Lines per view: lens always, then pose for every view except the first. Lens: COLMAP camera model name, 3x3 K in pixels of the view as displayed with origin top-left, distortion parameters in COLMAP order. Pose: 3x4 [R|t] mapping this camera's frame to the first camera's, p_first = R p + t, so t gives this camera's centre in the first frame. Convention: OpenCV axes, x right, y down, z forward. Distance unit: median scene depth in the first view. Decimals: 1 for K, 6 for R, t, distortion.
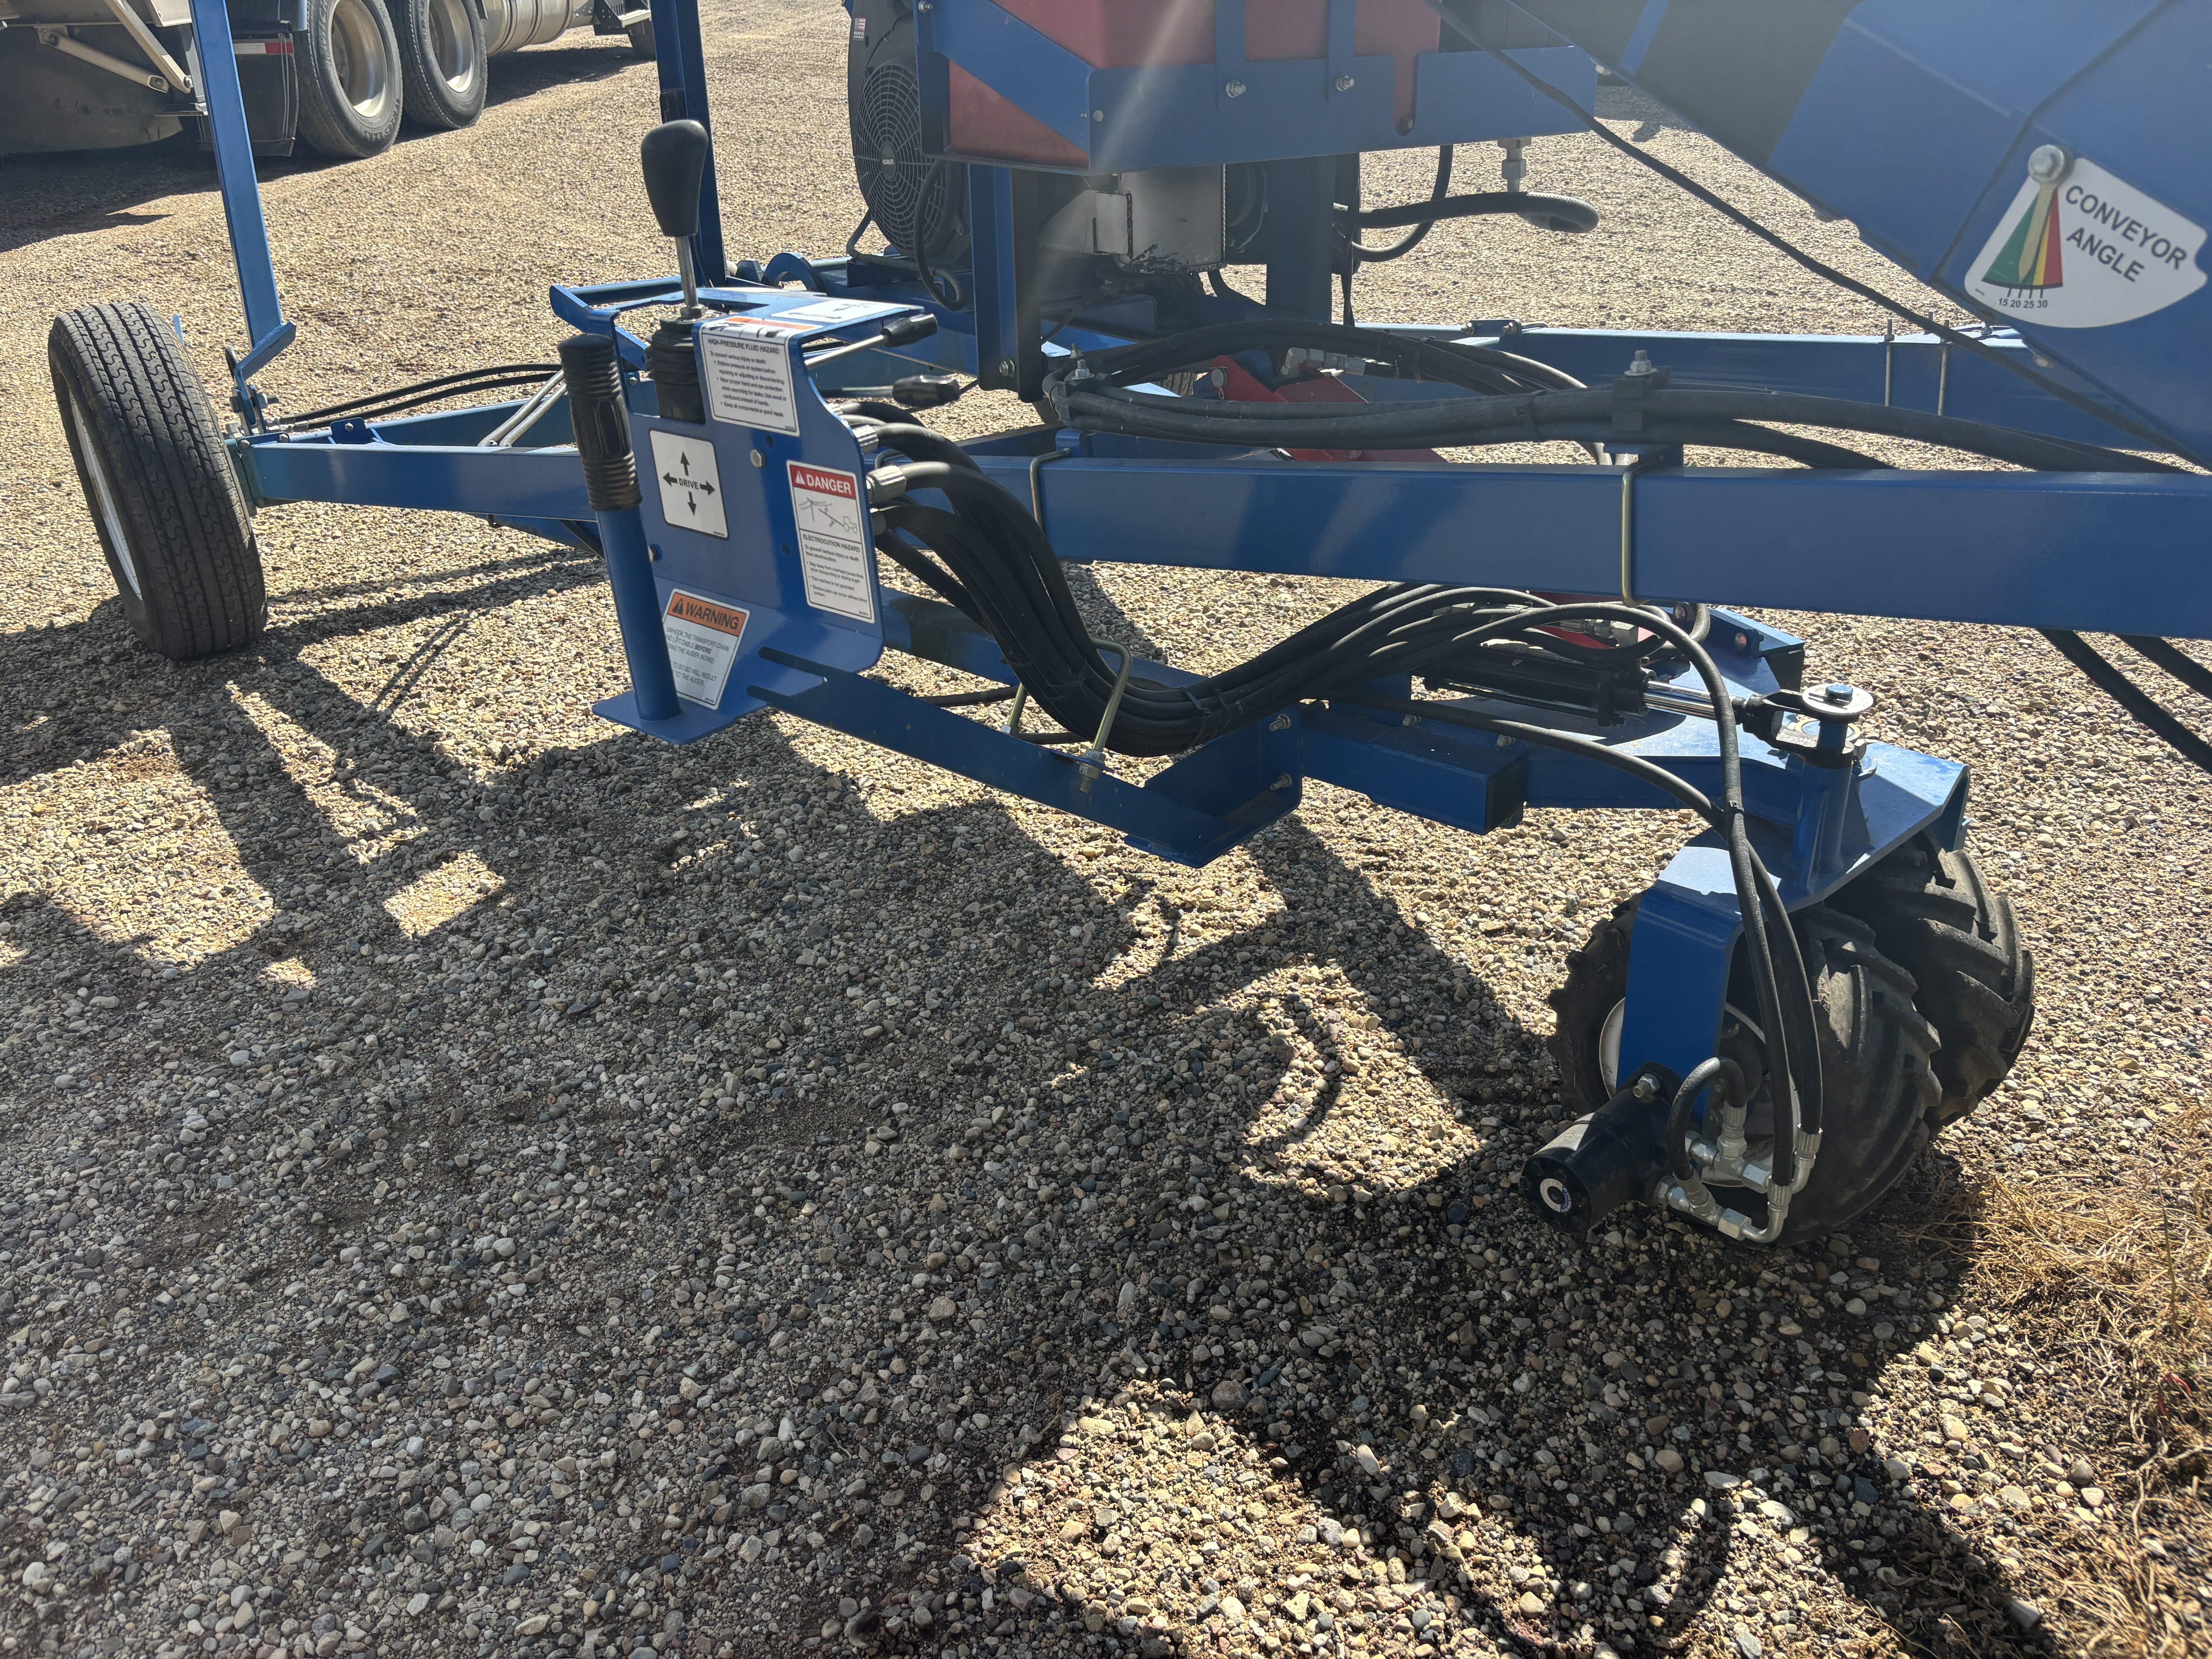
lens RADIAL K [[1532.0, 0, 1132.7], [0, 1532.0, 770.6], [0, 0, 1]] dist [0.053978, -0.064717]
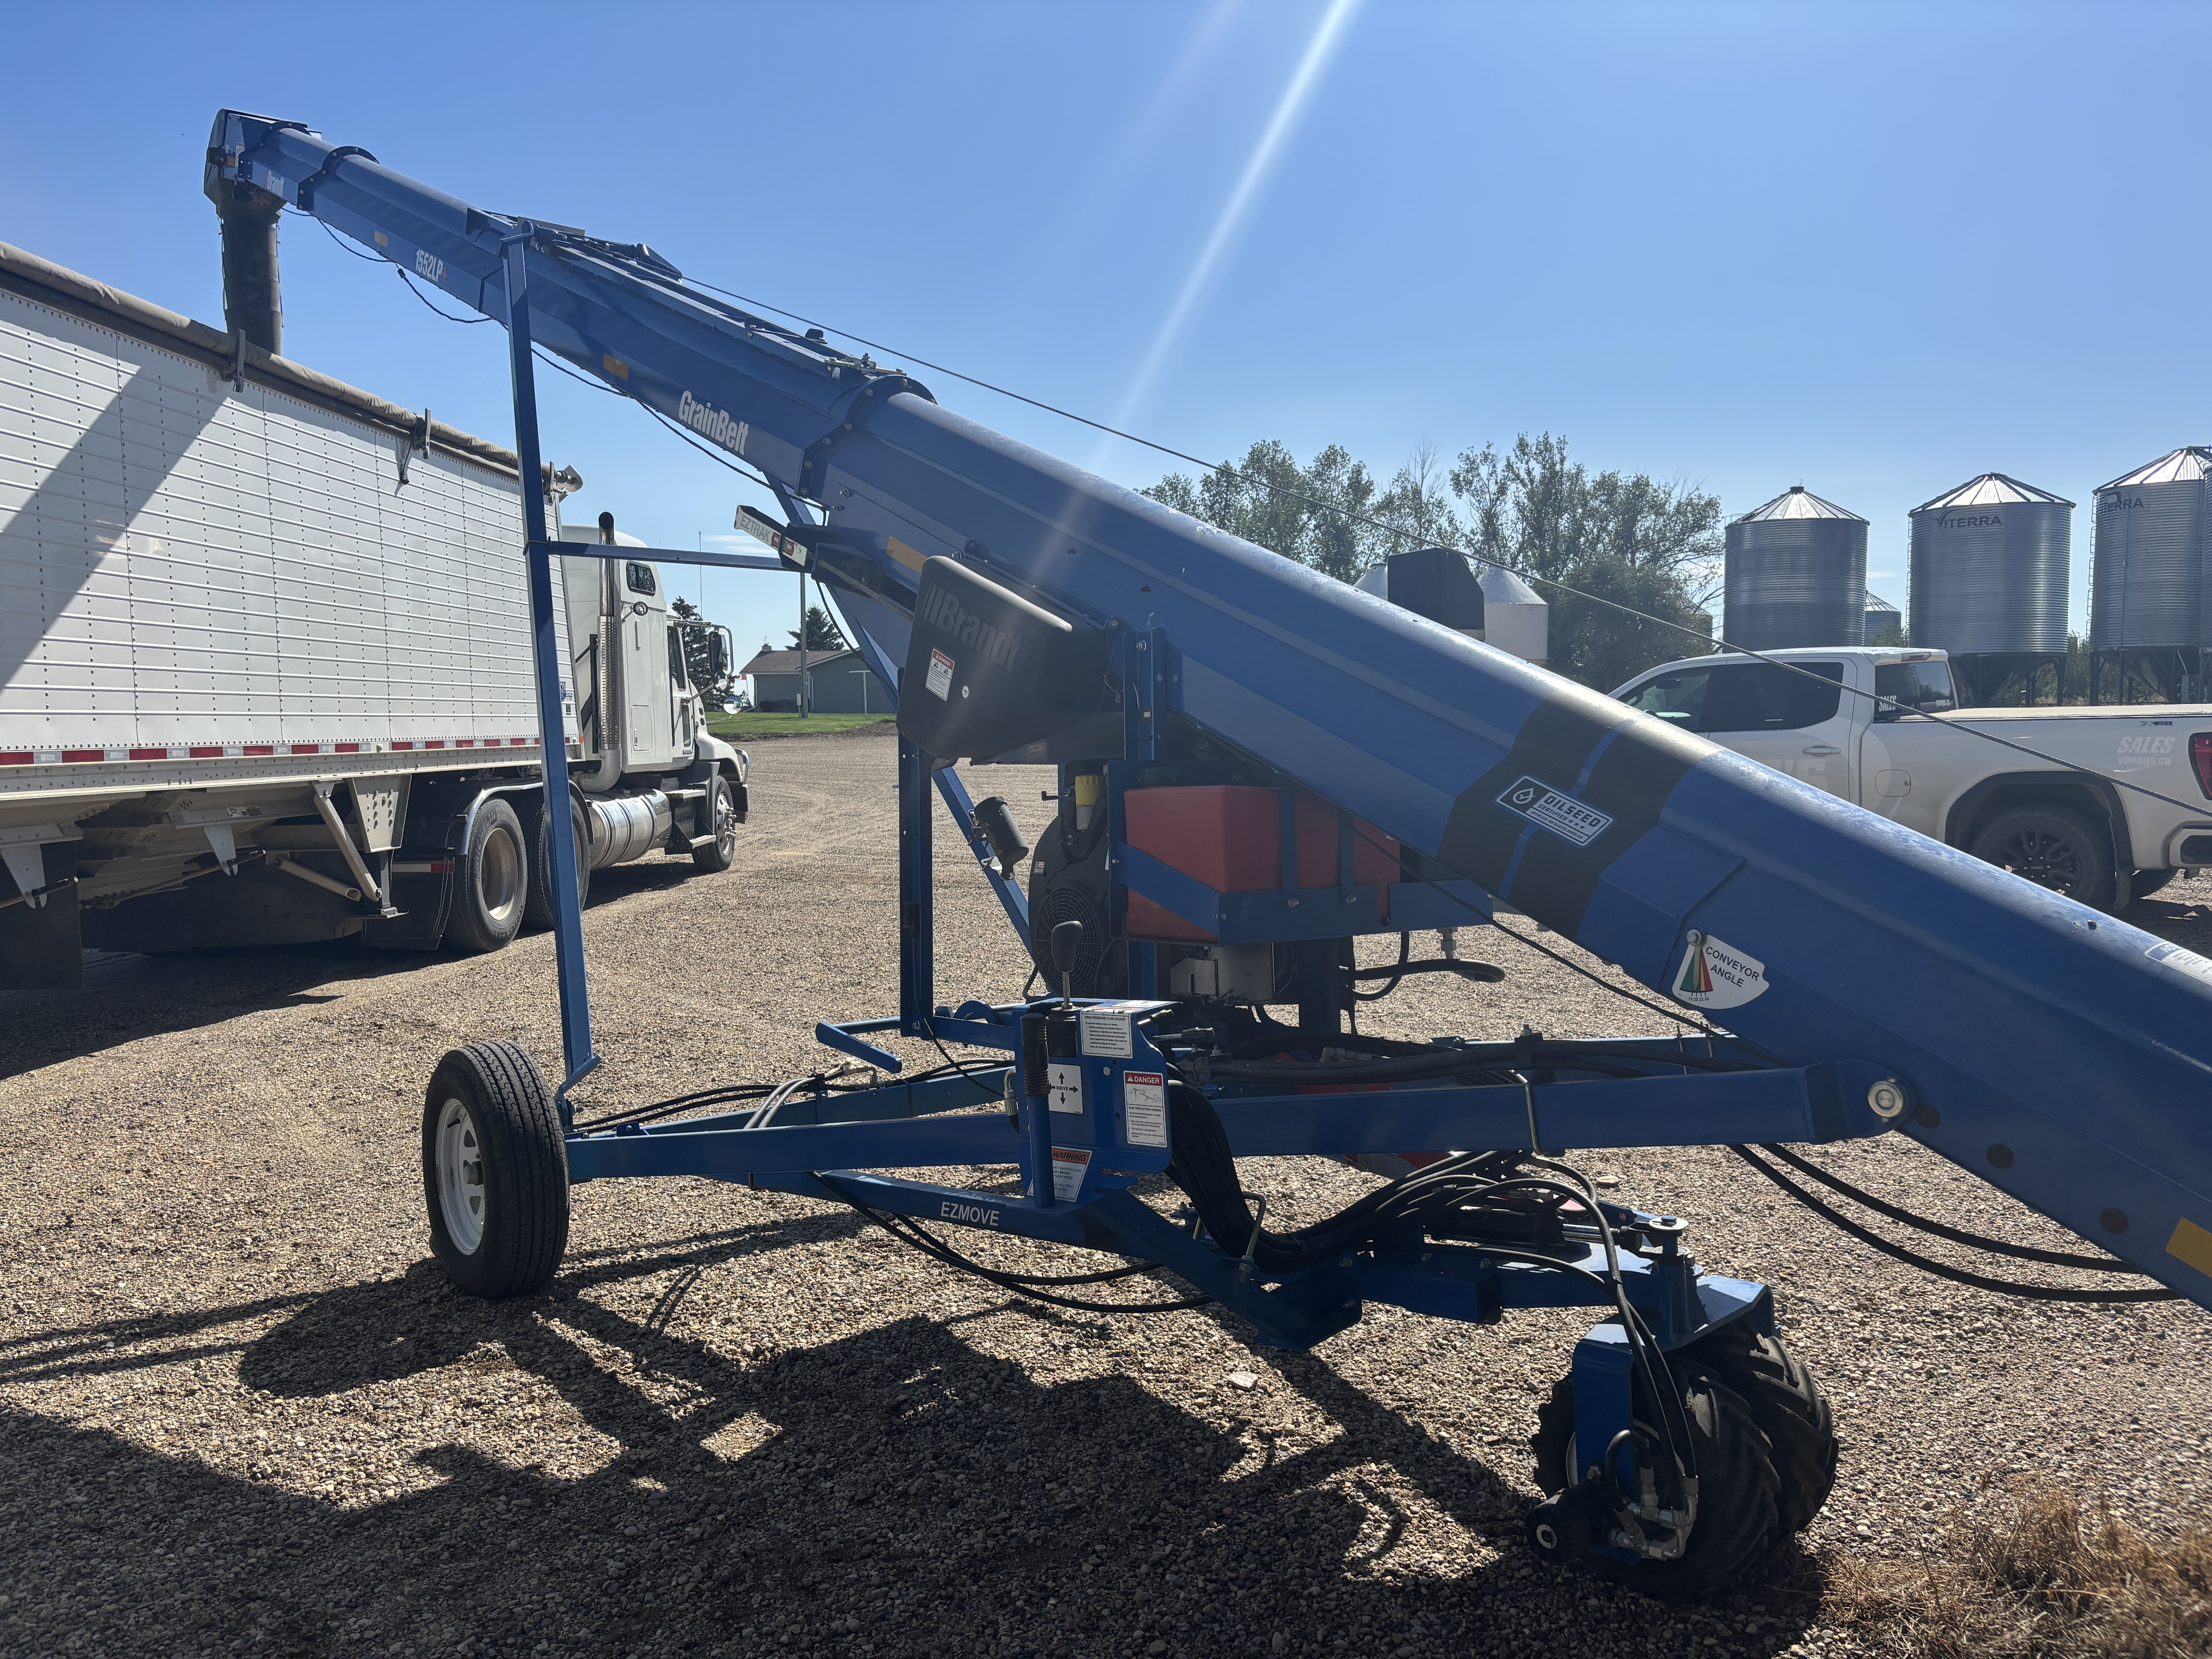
lens RADIAL K [[1677.4, 0, 1106.0], [0, 1677.4, 829.5], [0, 0, 1]] dist [0.013860, 0.005339]
pose [[0.999528, -0.005313, 0.030250, -0.176985], [0.017898, 0.901159, -0.433120, 0.274884], [-0.024959, 0.433457, 0.900829, -0.672029]]
